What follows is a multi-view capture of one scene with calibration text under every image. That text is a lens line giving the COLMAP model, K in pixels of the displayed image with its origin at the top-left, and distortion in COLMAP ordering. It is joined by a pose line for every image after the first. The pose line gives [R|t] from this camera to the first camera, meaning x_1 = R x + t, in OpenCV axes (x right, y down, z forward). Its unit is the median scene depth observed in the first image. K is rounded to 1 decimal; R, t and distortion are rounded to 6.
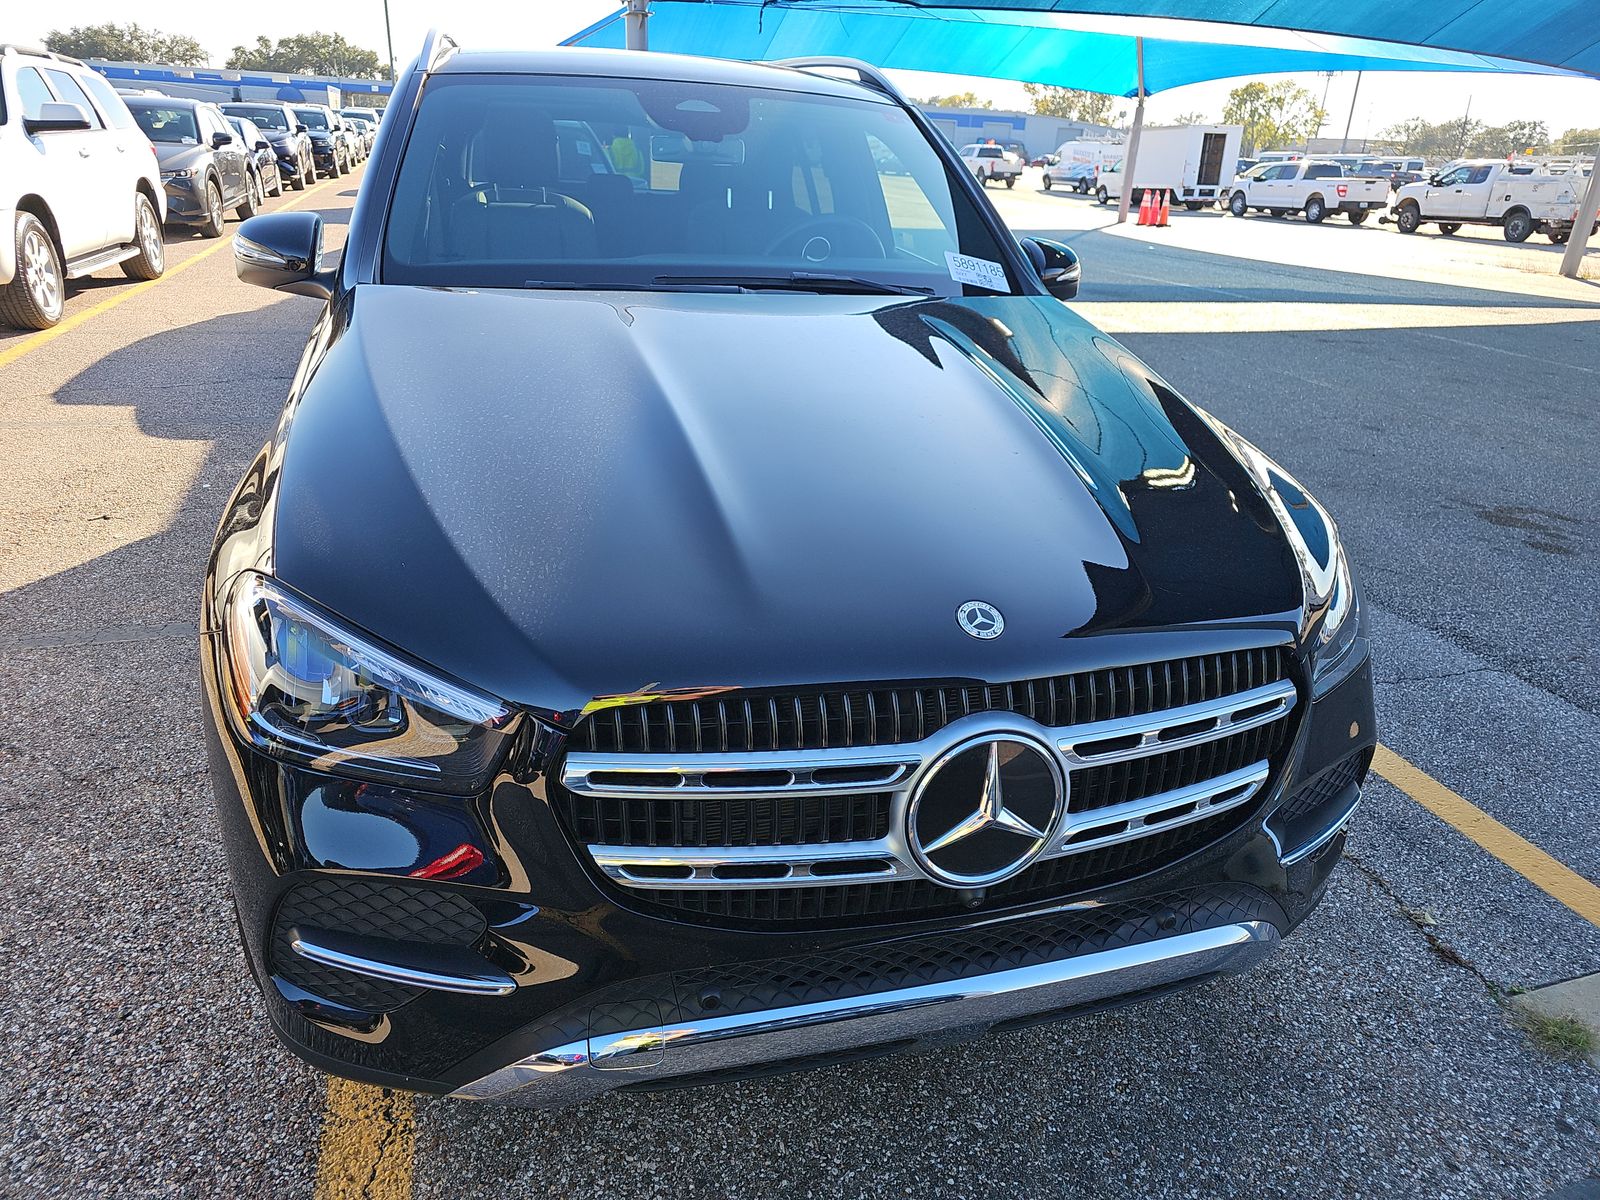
lens RADIAL K [[1067.3, 0, 800.0], [0, 1067.3, 600.0], [0, 0, 1]] dist [0.015646, -0.001665]
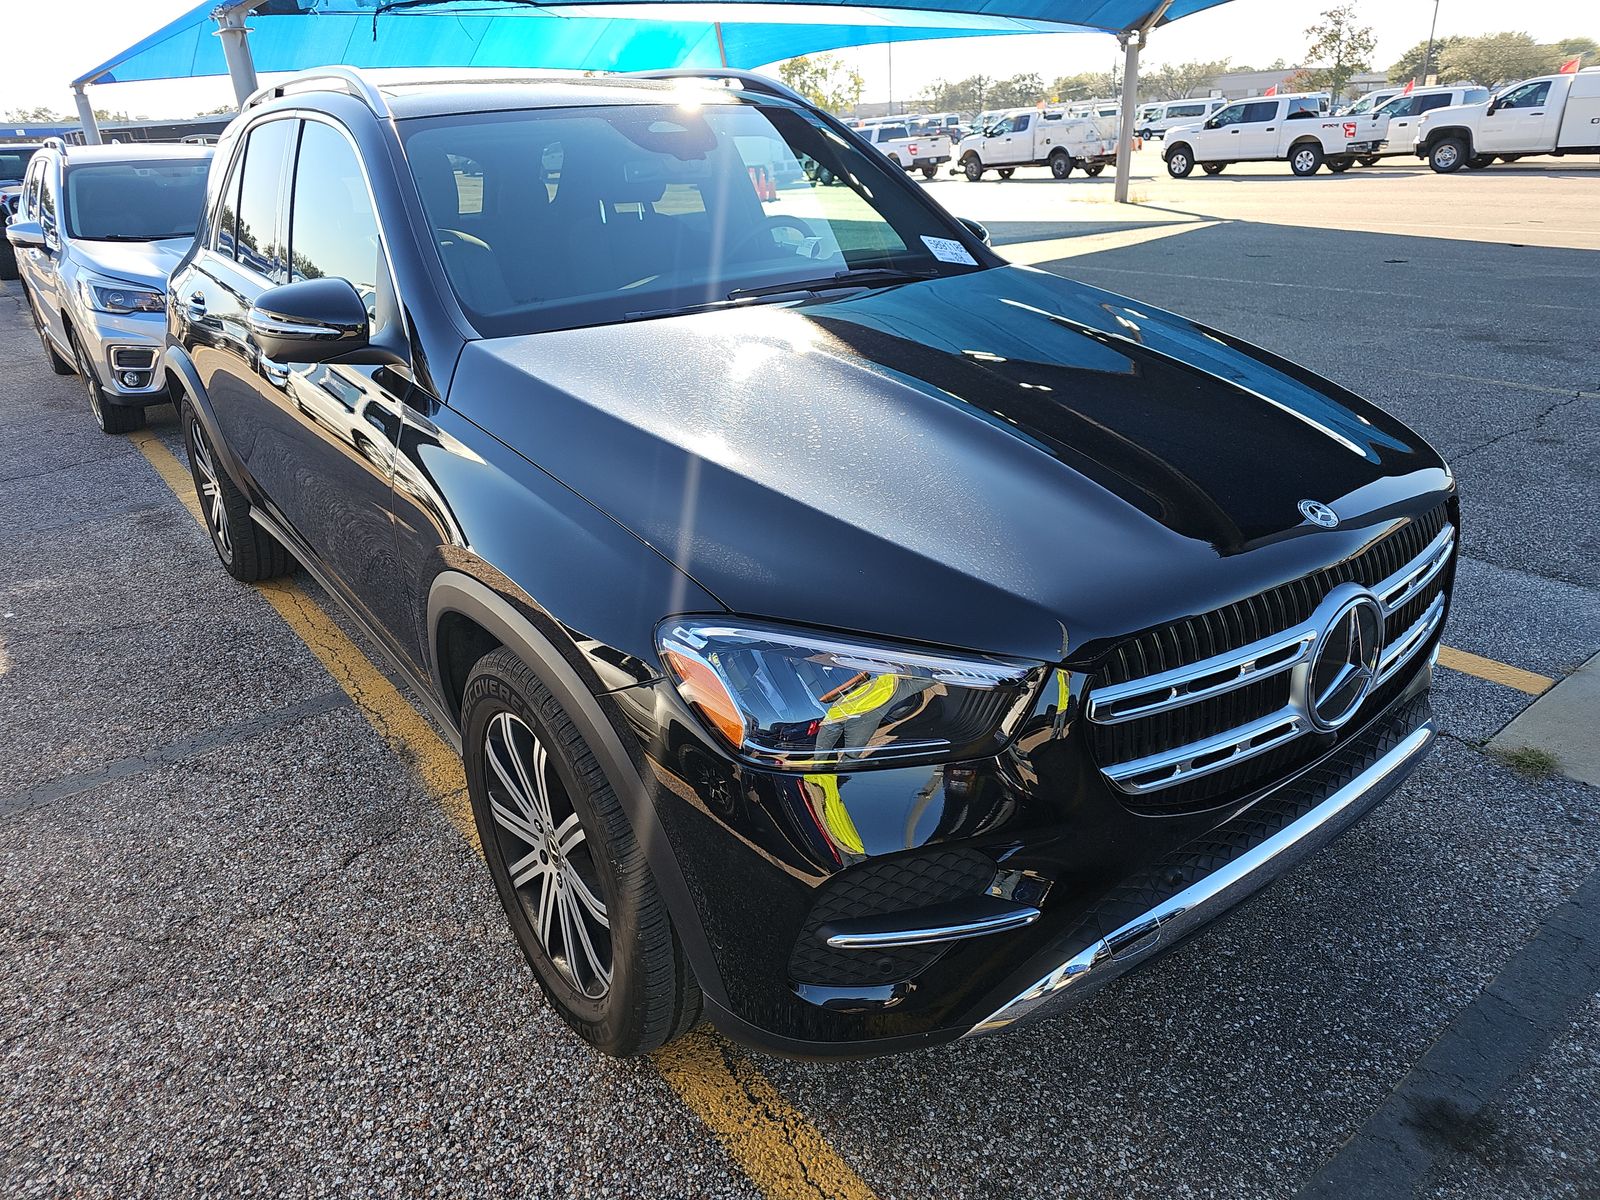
lens RADIAL K [[1048.4, 0, 800.0], [0, 1048.4, 600.0], [0, 0, 1]] dist [0.042931, -0.033067]
pose [[0.935136, -0.220252, 0.277507, -0.411125], [0.217099, 0.975226, 0.042445, -0.036244], [-0.279981, 0.020555, 0.959785, -0.002982]]
